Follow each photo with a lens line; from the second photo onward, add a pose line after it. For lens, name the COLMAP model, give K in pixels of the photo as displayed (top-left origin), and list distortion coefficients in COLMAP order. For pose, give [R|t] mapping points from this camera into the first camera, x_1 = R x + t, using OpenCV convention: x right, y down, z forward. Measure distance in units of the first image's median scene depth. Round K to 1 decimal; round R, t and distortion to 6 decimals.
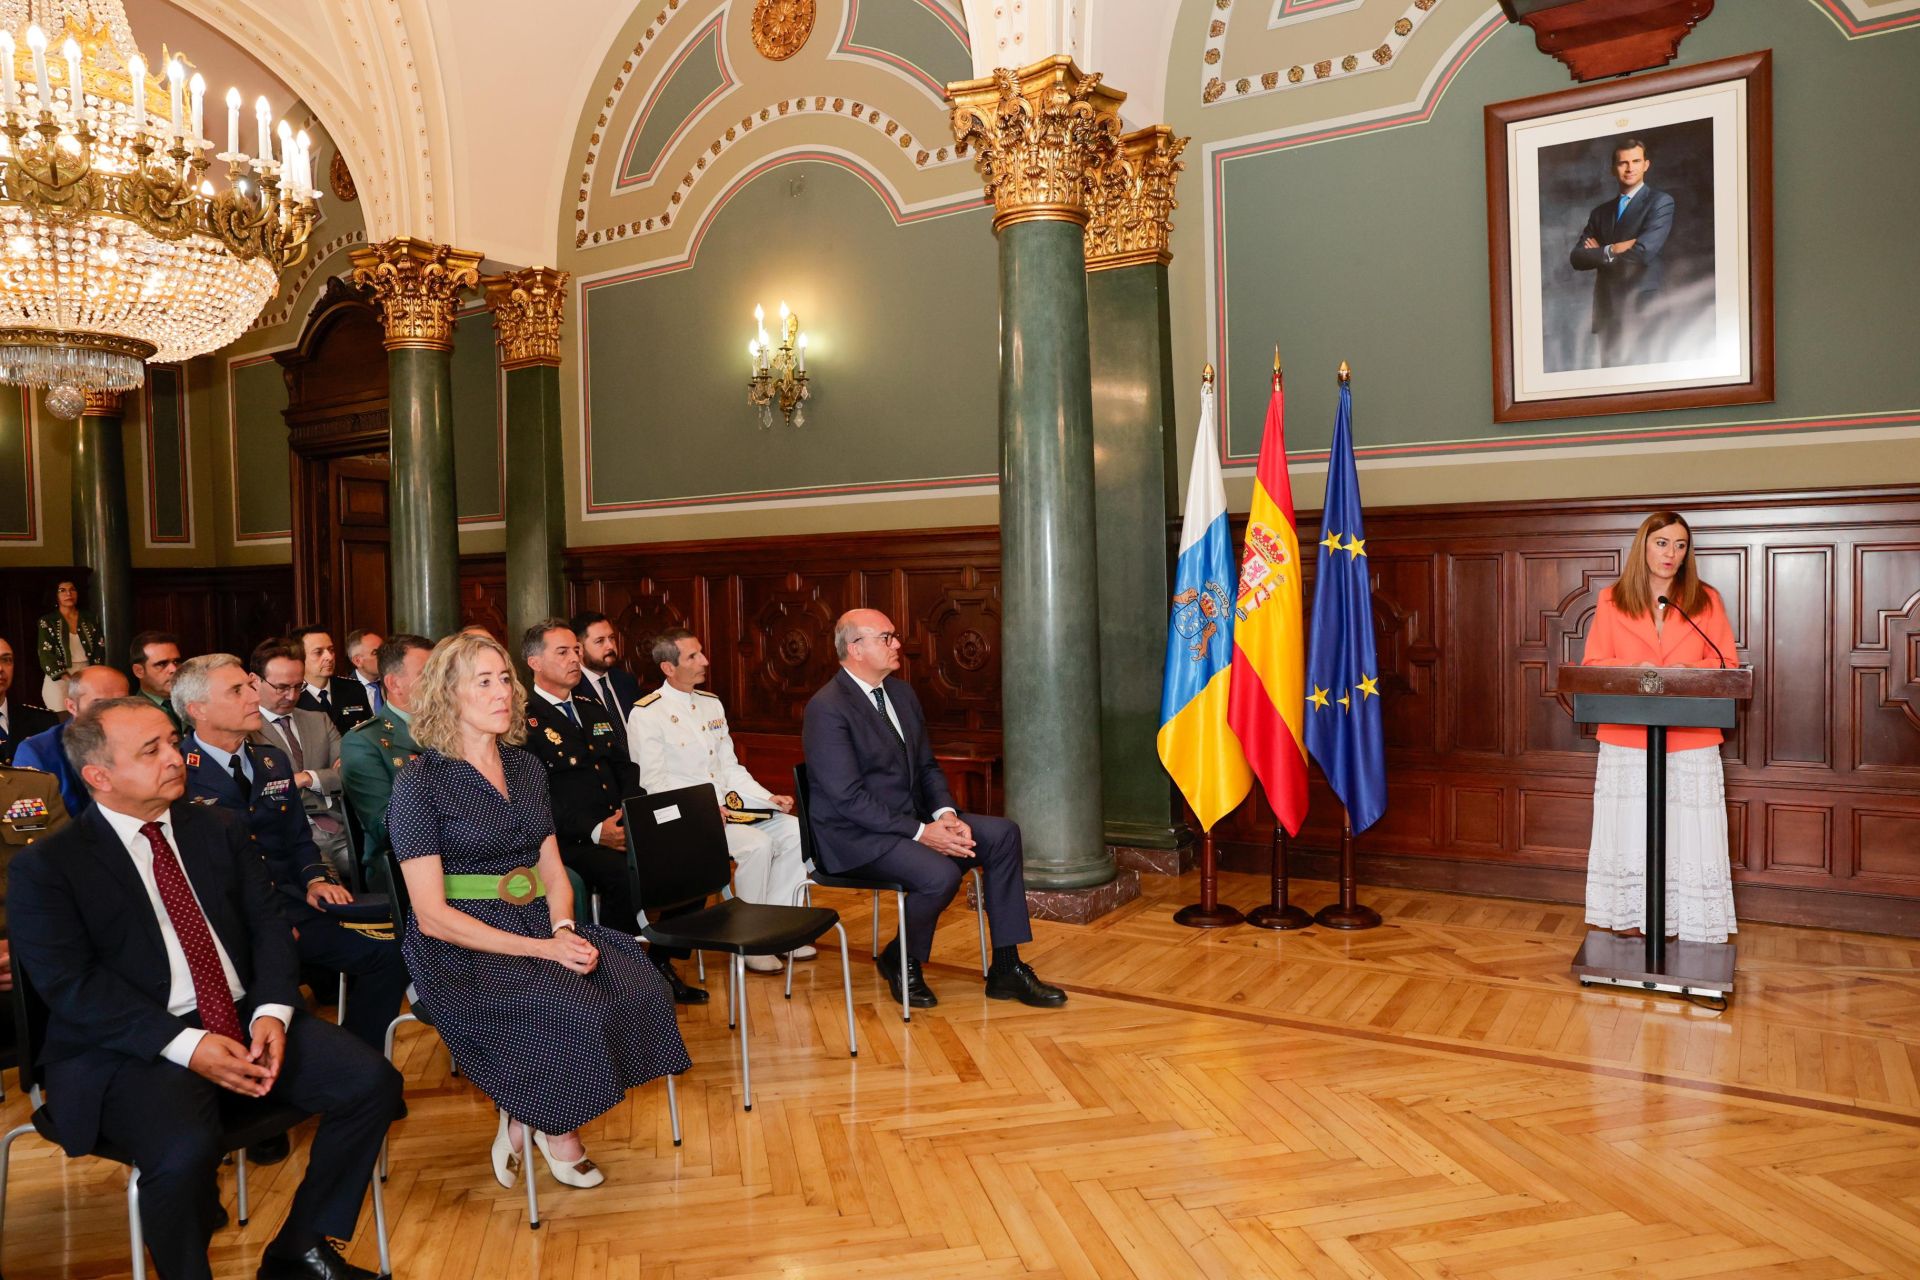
lens RADIAL K [[1321.0, 0, 952.4], [0, 1321.0, 631.7], [0, 0, 1]] dist [-0.108992, 0.087234]
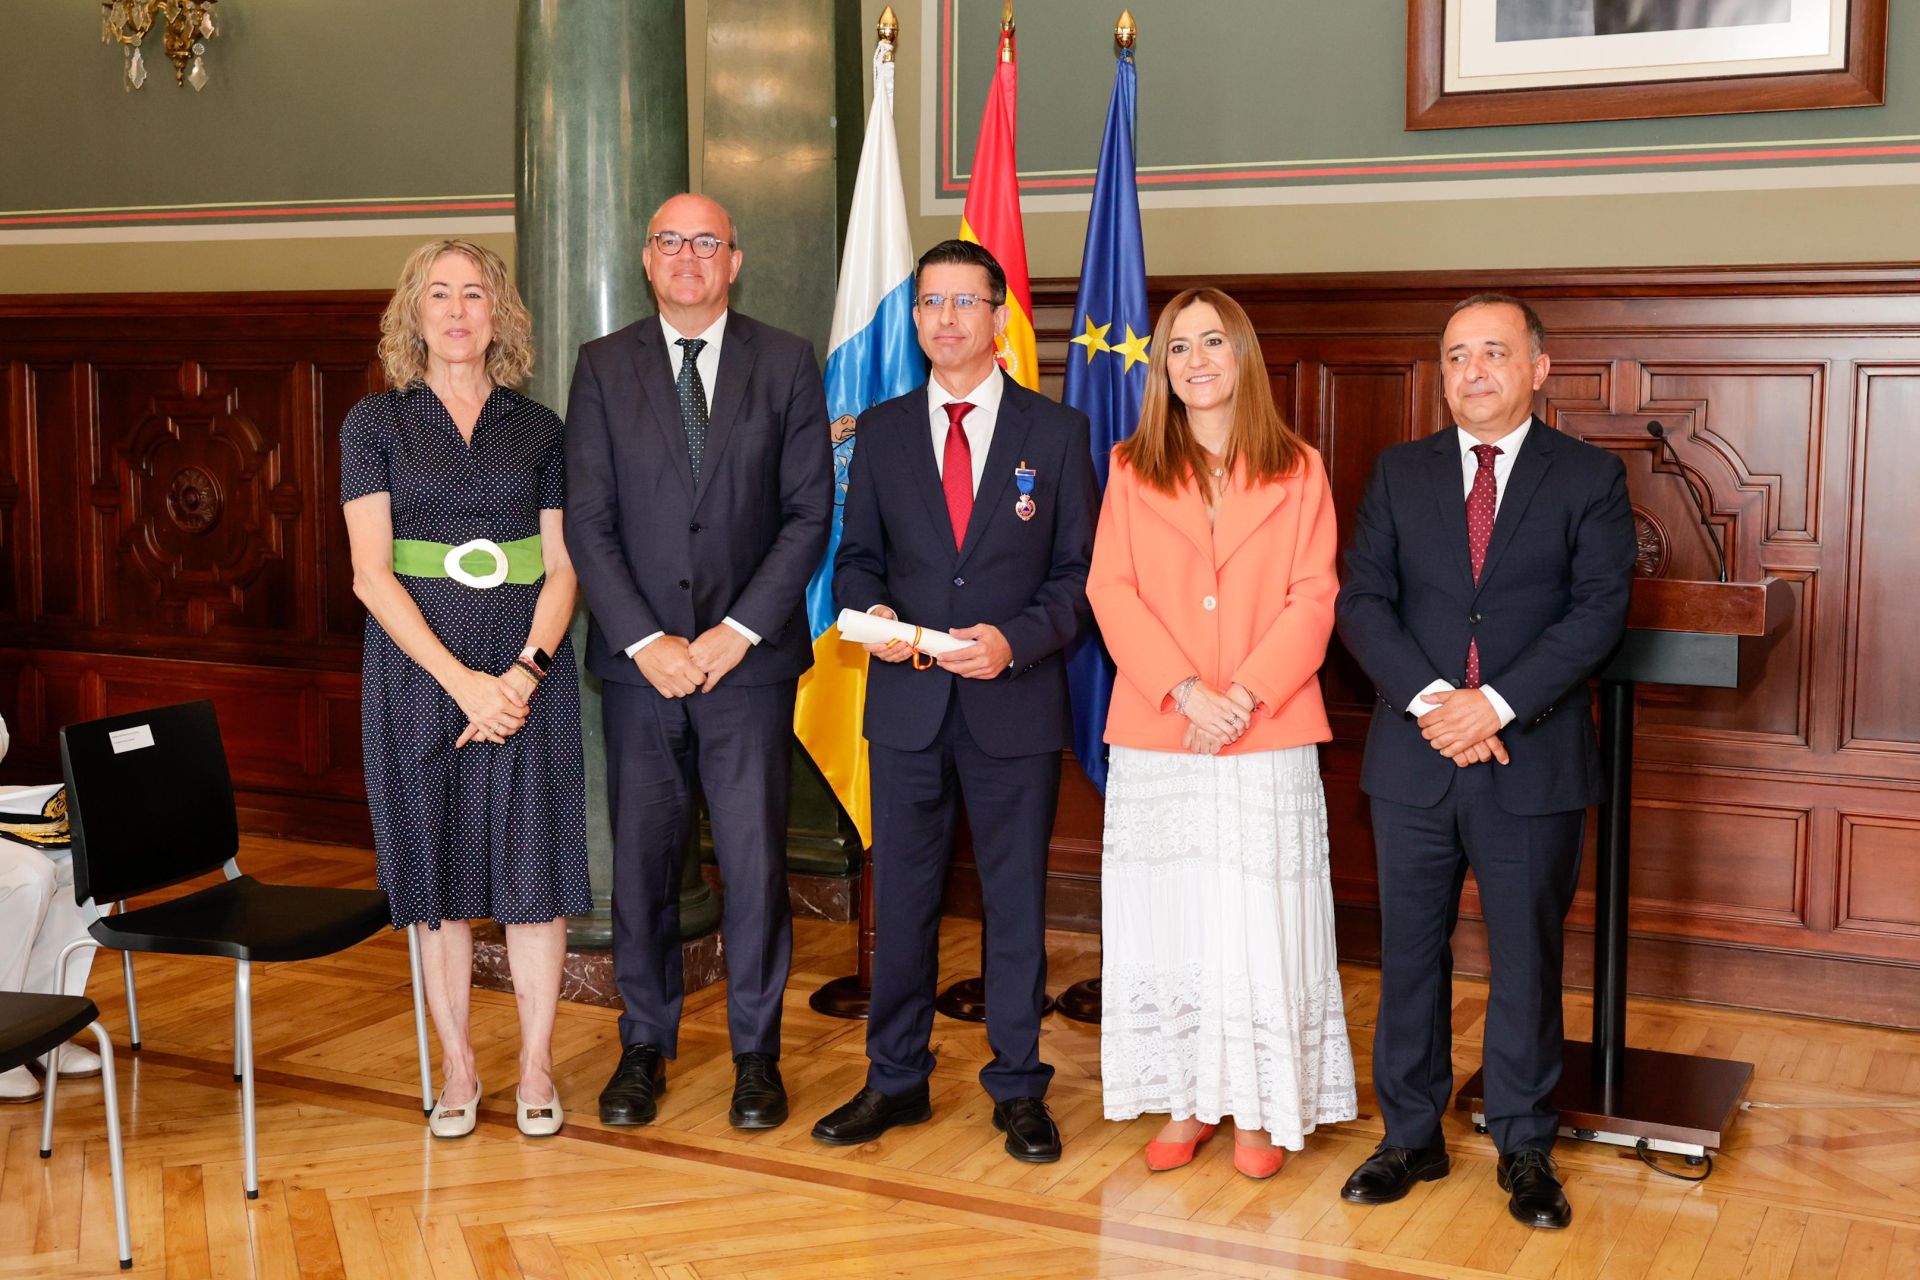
lens RADIAL K [[2334.5, 0, 920.4], [0, 2334.5, 586.2], [0, 0, 1]] dist [0.047099, 0.000000]
pose [[0.994189, 0.015476, 0.106531, 0.106515], [-0.021113, 0.998424, 0.051990, -0.012471], [-0.105559, -0.053937, 0.992949, 0.005520]]
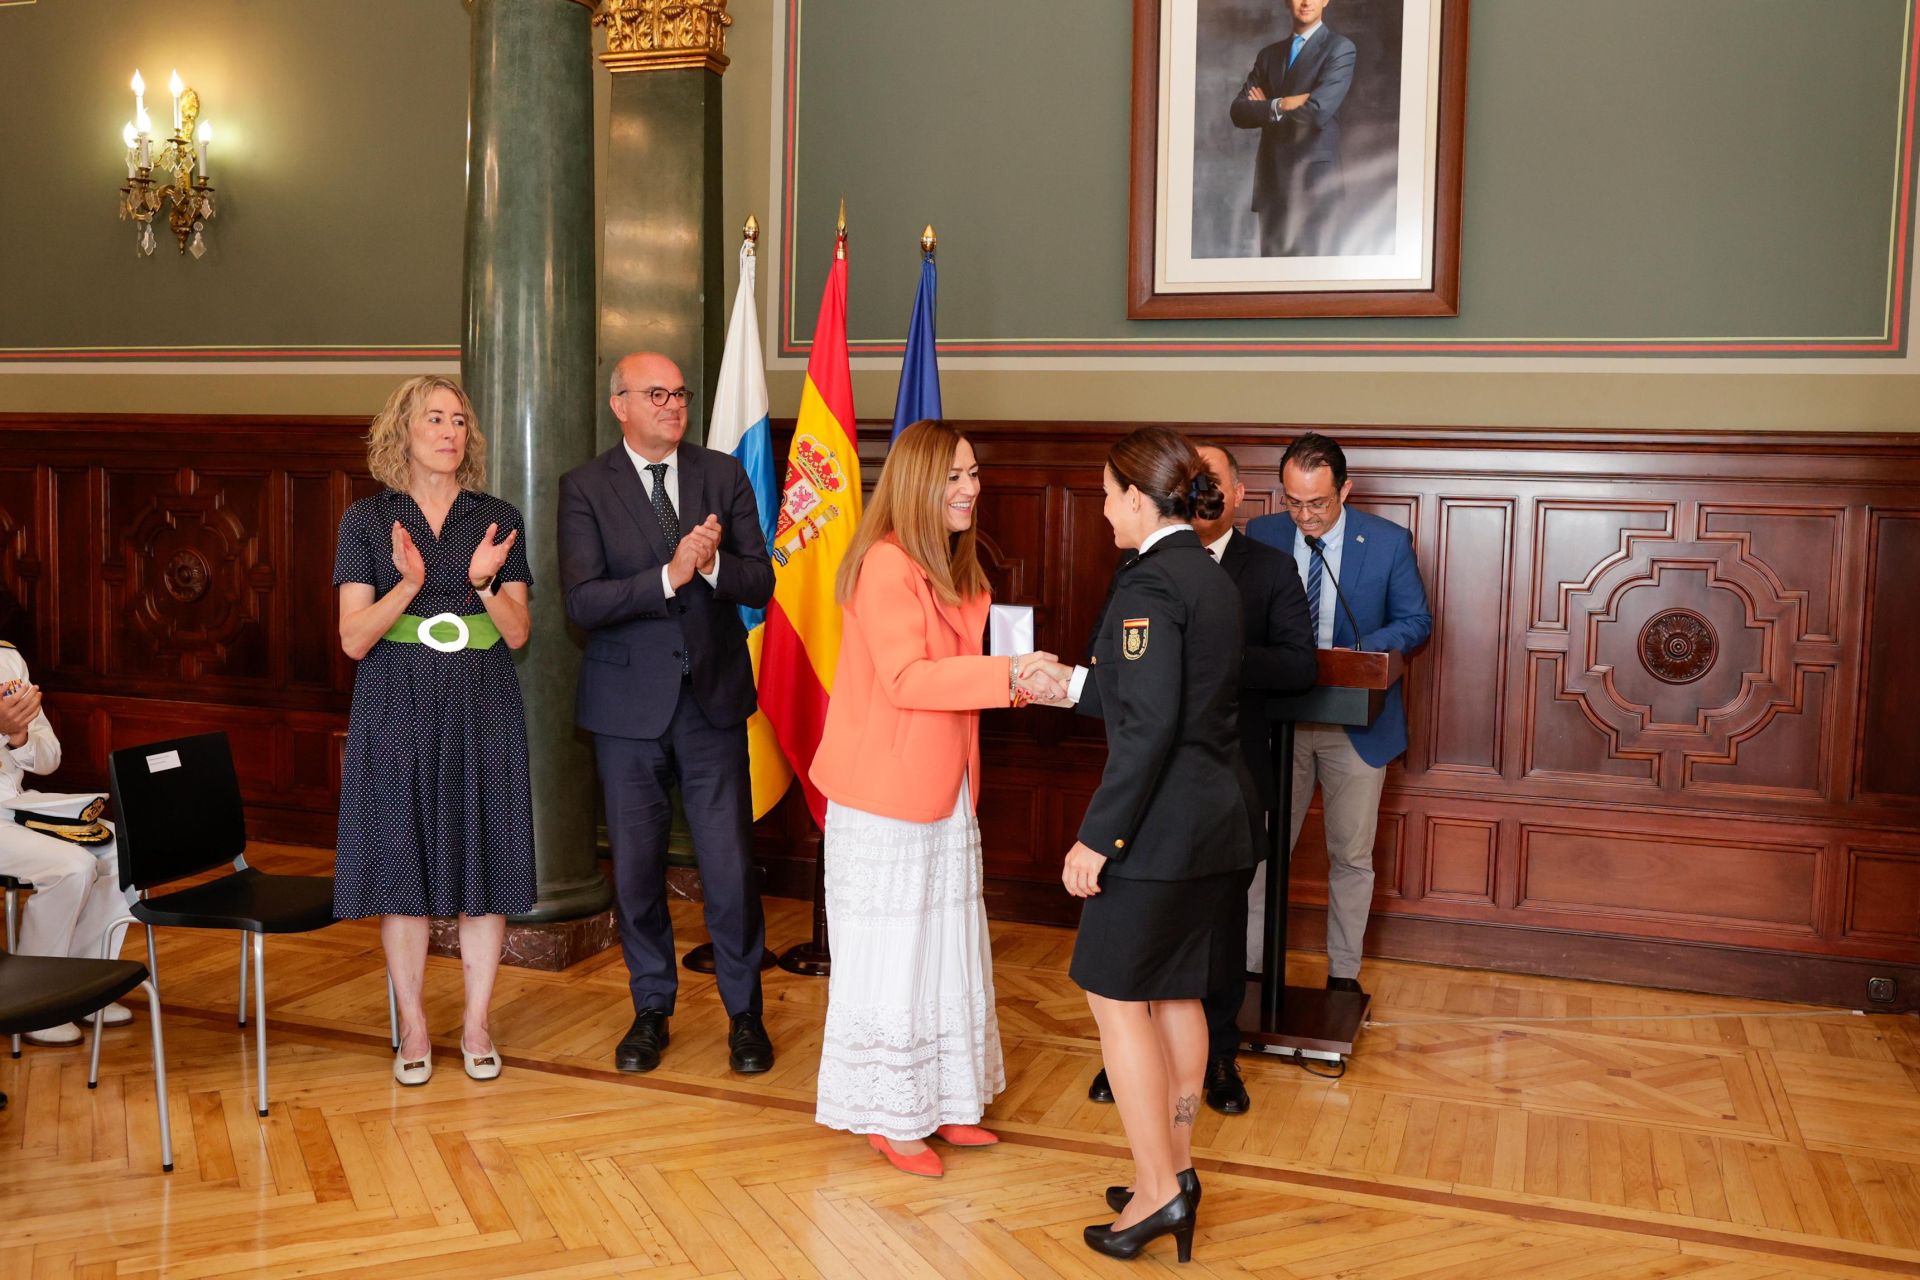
lens RADIAL K [[1776.8, 0, 950.4], [0, 1776.8, 627.9], [0, 0, 1]] dist [-0.020820, 0.000000]
pose [[0.971404, 0.027380, 0.235848, 0.073960], [-0.036729, 0.998700, 0.035335, -0.011662], [-0.234574, -0.042987, 0.971147, -0.006603]]
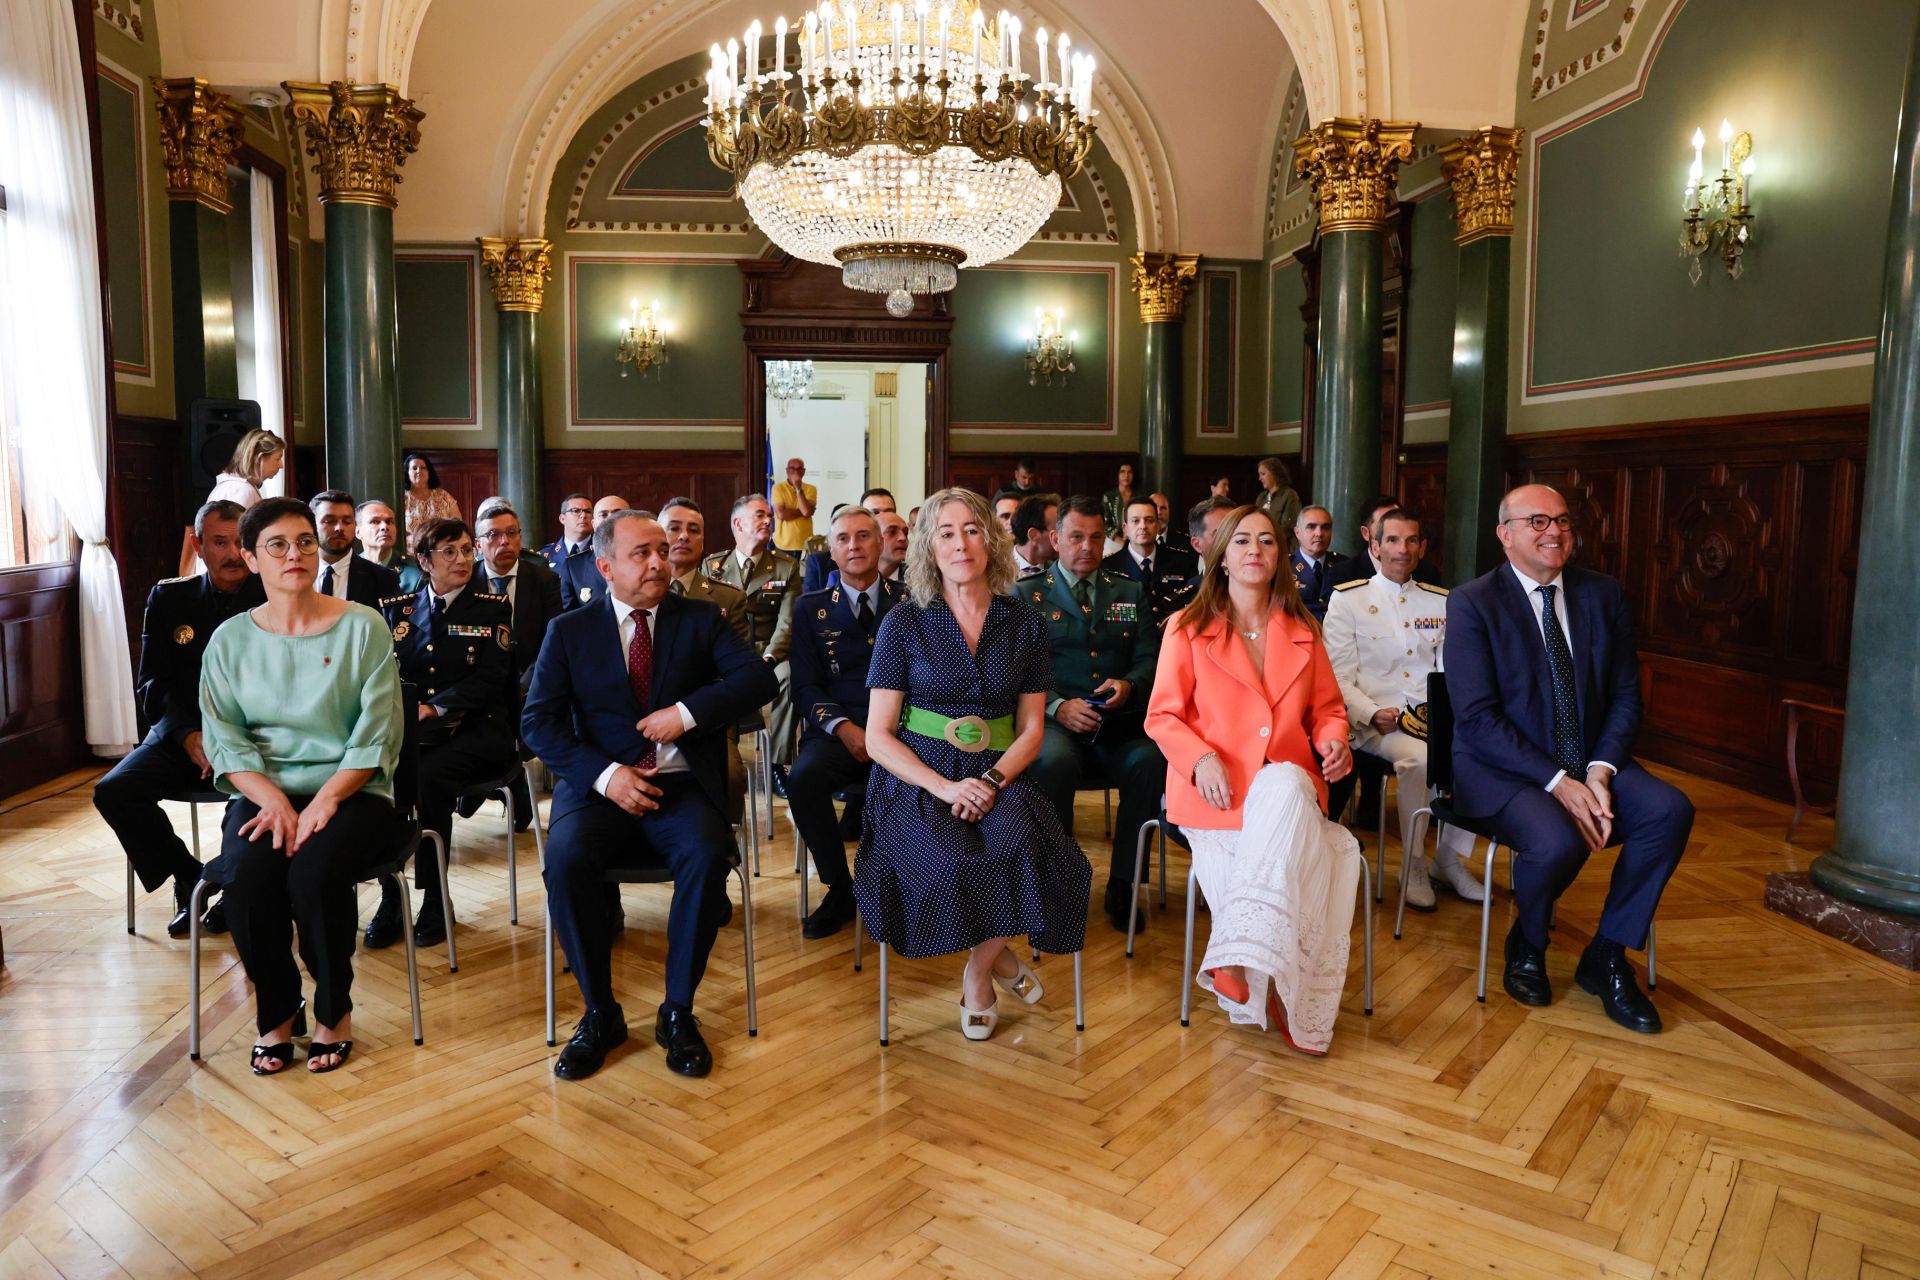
lens RADIAL K [[1321.0, 0, 964.2], [0, 1321.0, 620.7], [0, 0, 1]] dist [-0.108992, 0.087234]
pose [[0.632872, 0.100516, -0.767704, 0.278344], [-0.051118, 0.994798, 0.088110, 0.008102], [0.772567, -0.016519, 0.634718, 0.197809]]
